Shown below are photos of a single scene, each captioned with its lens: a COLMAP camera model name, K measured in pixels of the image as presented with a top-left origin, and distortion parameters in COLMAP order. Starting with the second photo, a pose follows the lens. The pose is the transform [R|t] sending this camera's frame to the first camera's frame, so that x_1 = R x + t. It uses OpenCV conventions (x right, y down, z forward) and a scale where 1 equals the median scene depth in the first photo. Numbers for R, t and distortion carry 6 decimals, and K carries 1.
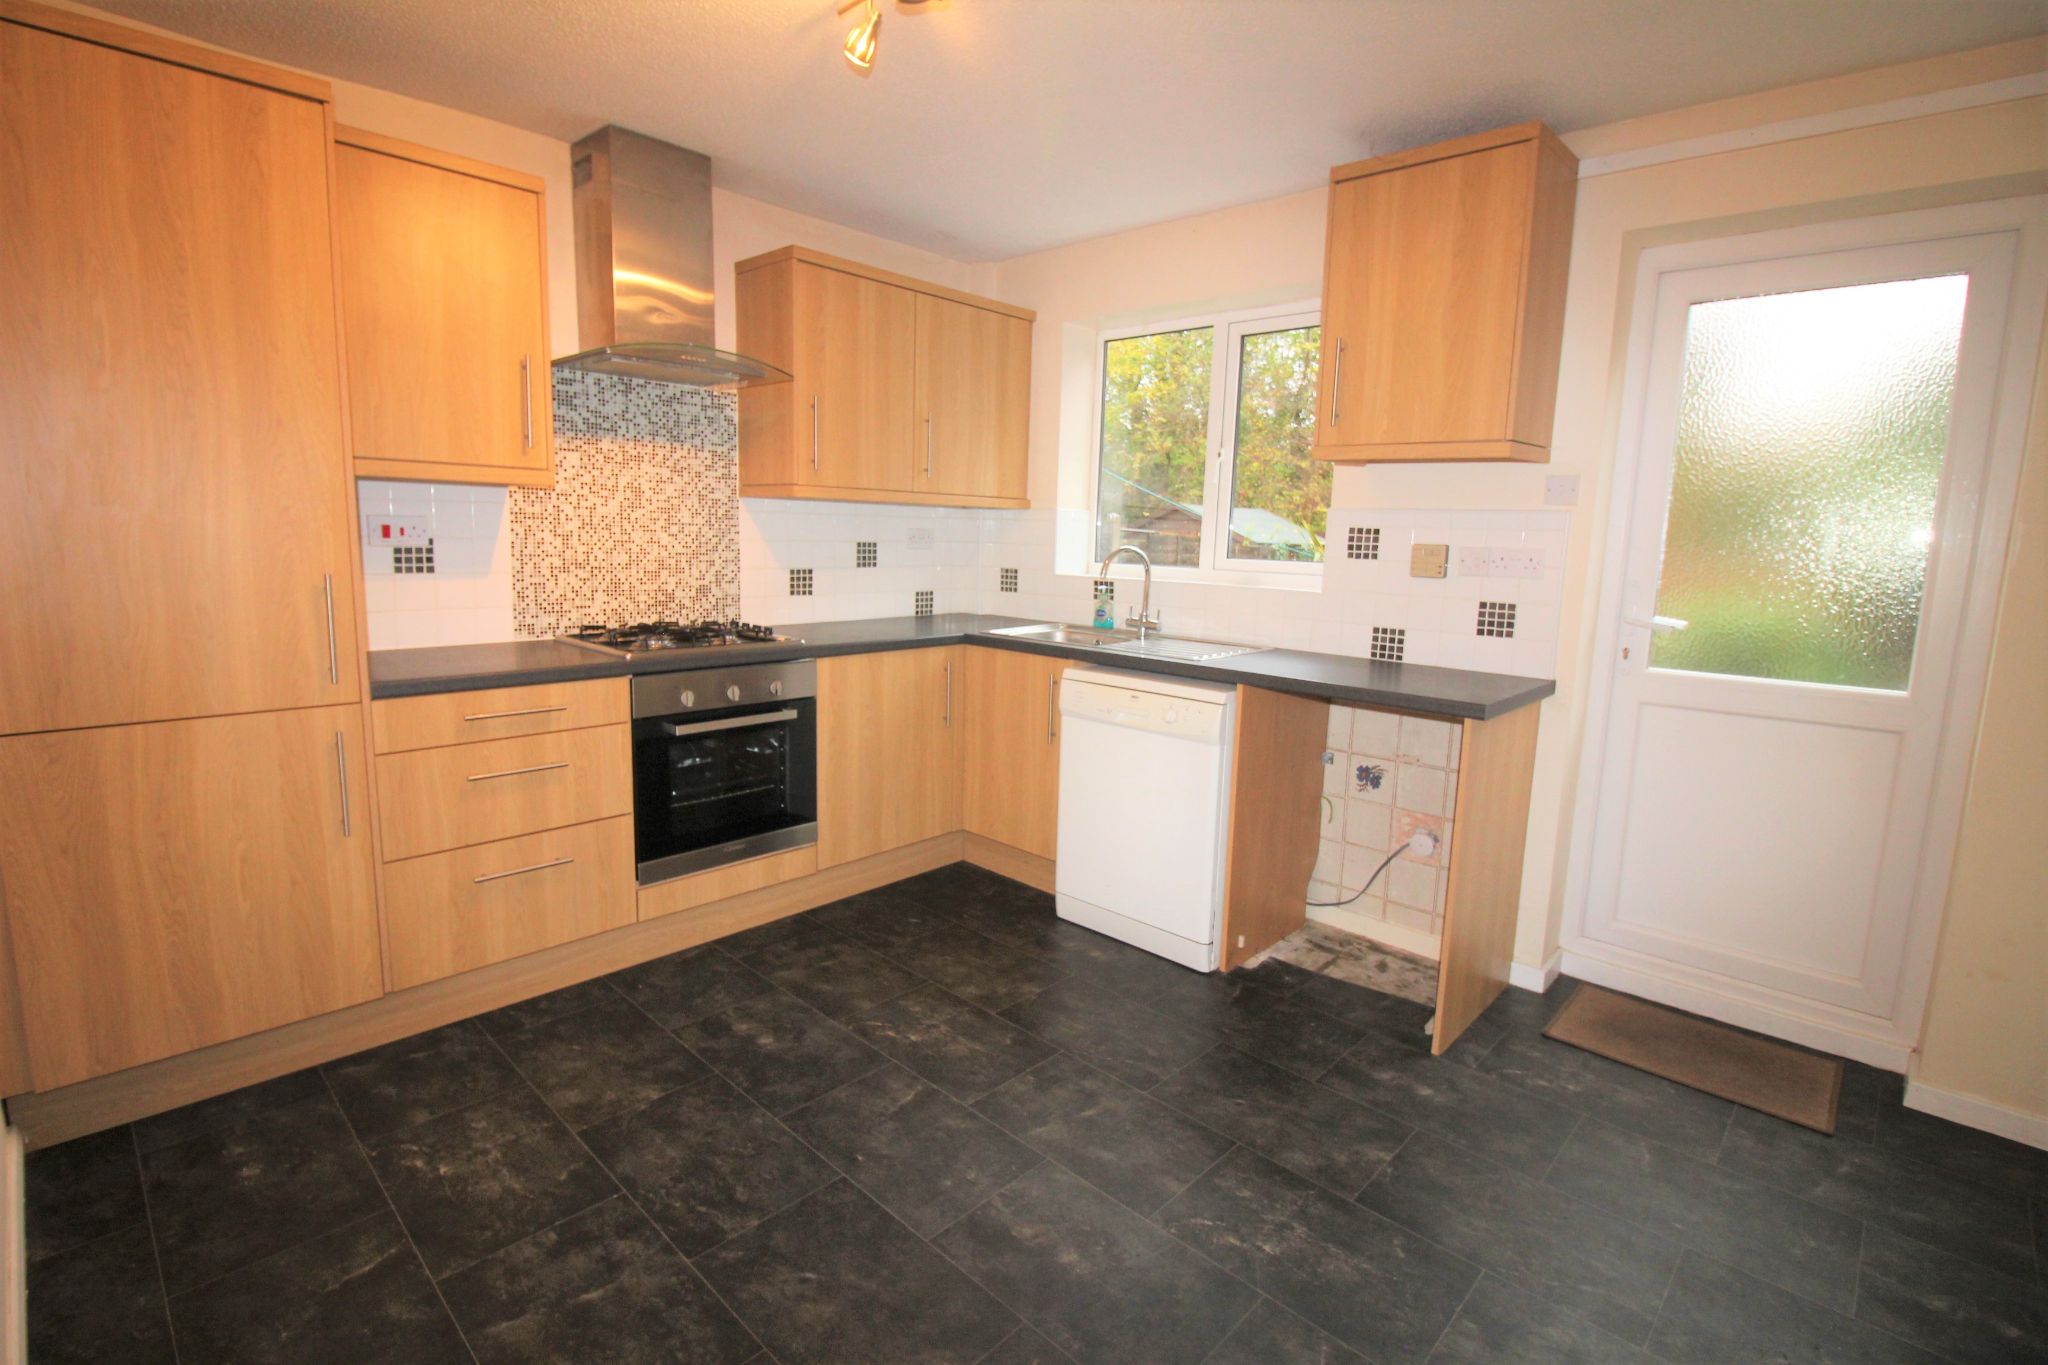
lens RADIAL K [[955.2, 0, 1024.7], [0, 955.2, 681.6], [0, 0, 1]] dist [-0.019214, -0.000843]
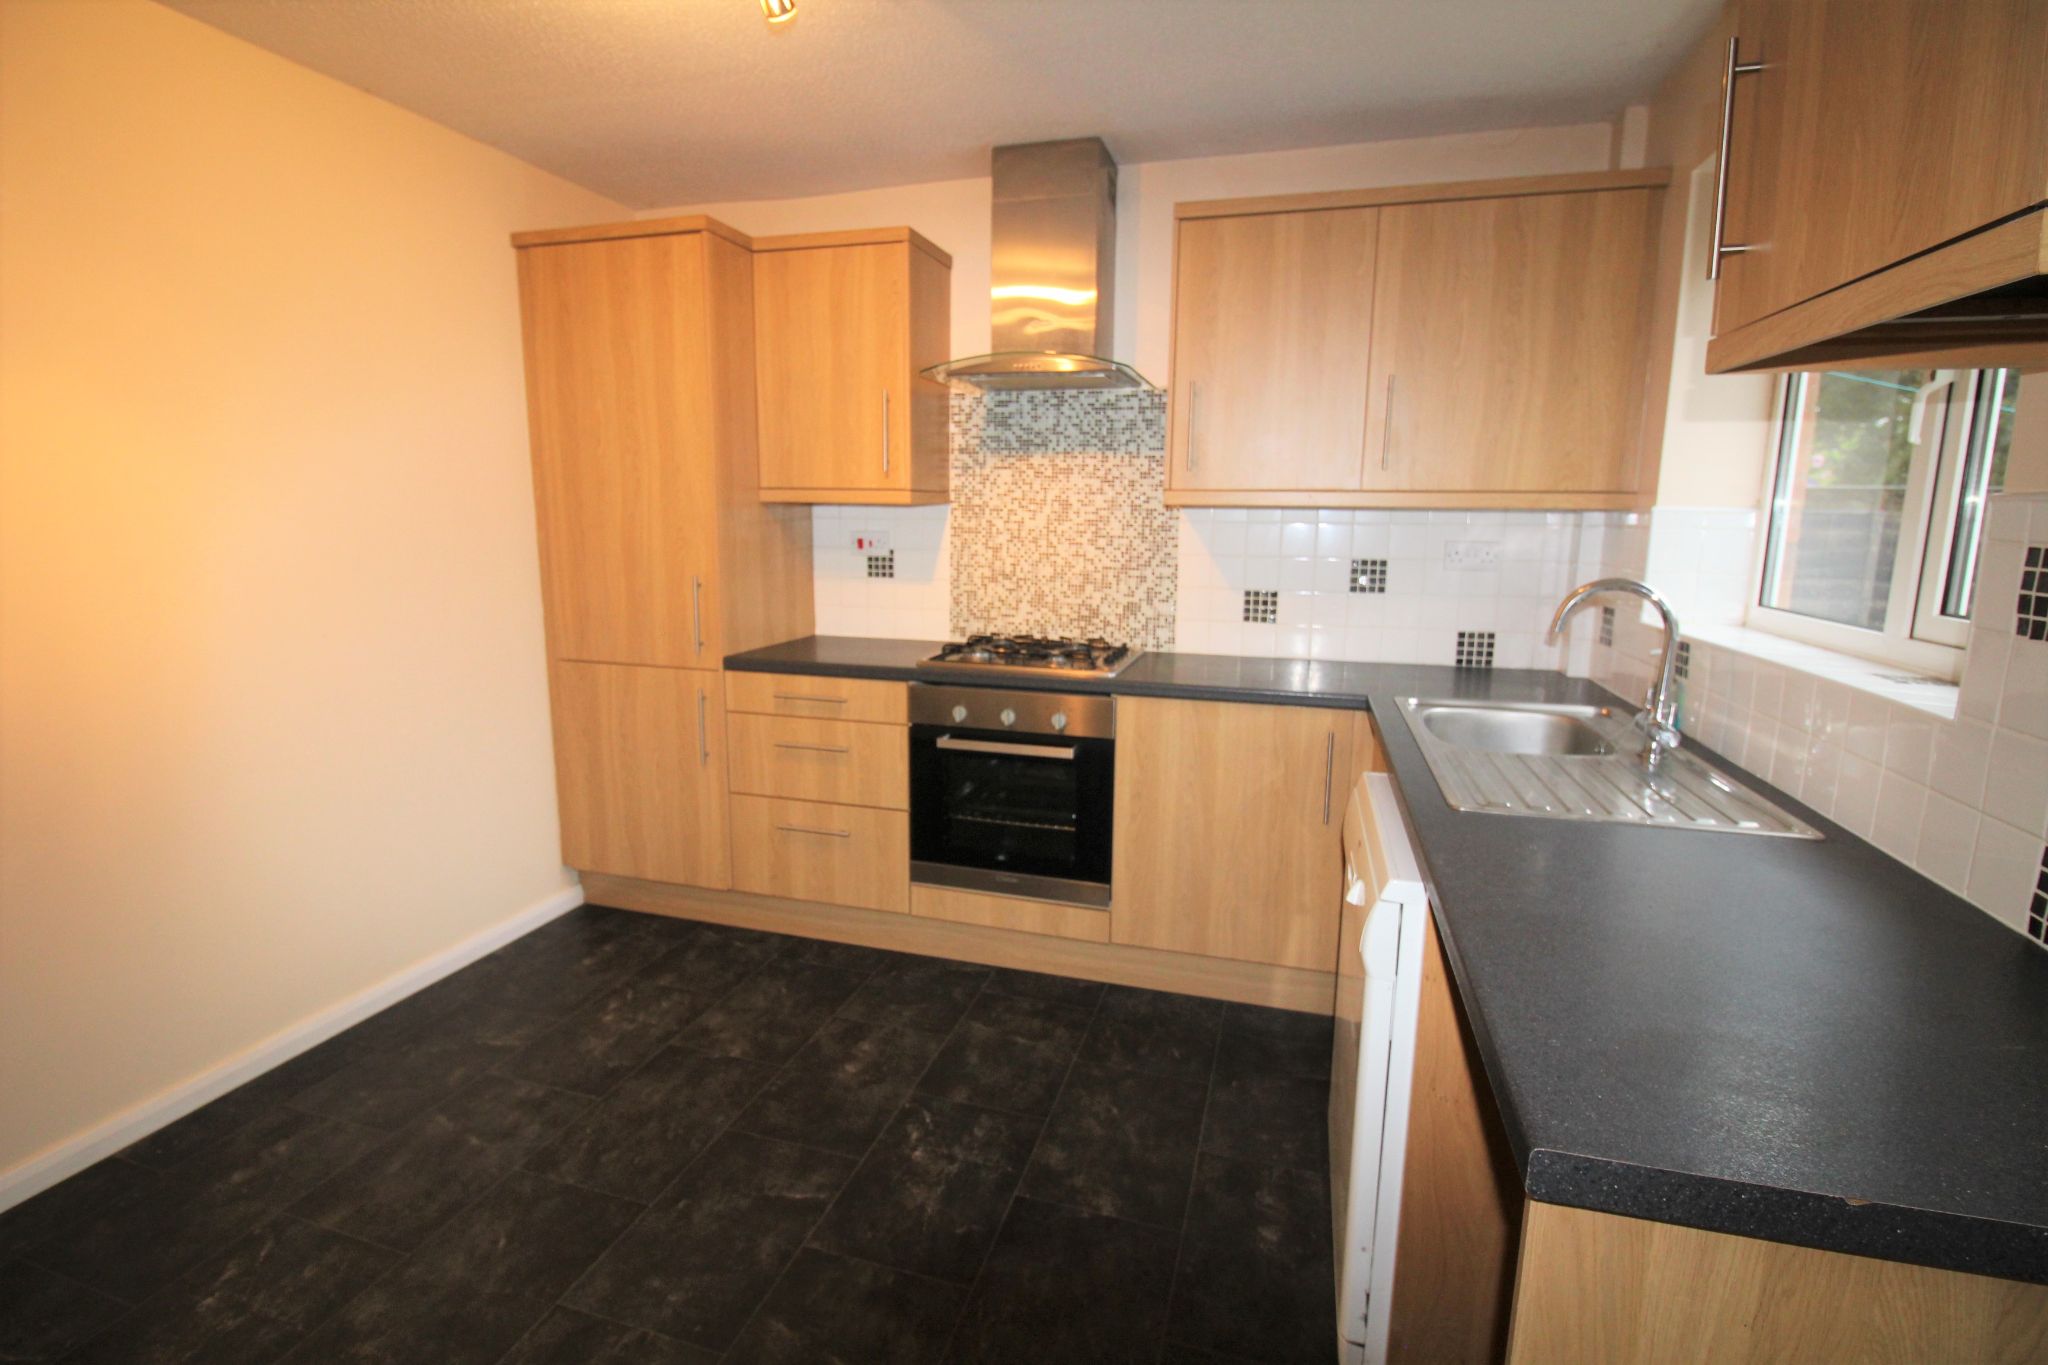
lens RADIAL K [[955.2, 0, 1024.6], [0, 955.2, 676.7], [0, 0, 1]] dist [-0.019214, -0.000843]
pose [[0.439689, 0.125458, -0.889344, 0.492584], [-0.139496, 0.987719, 0.070369, -0.088129], [0.887251, 0.093120, 0.451790, 0.541030]]
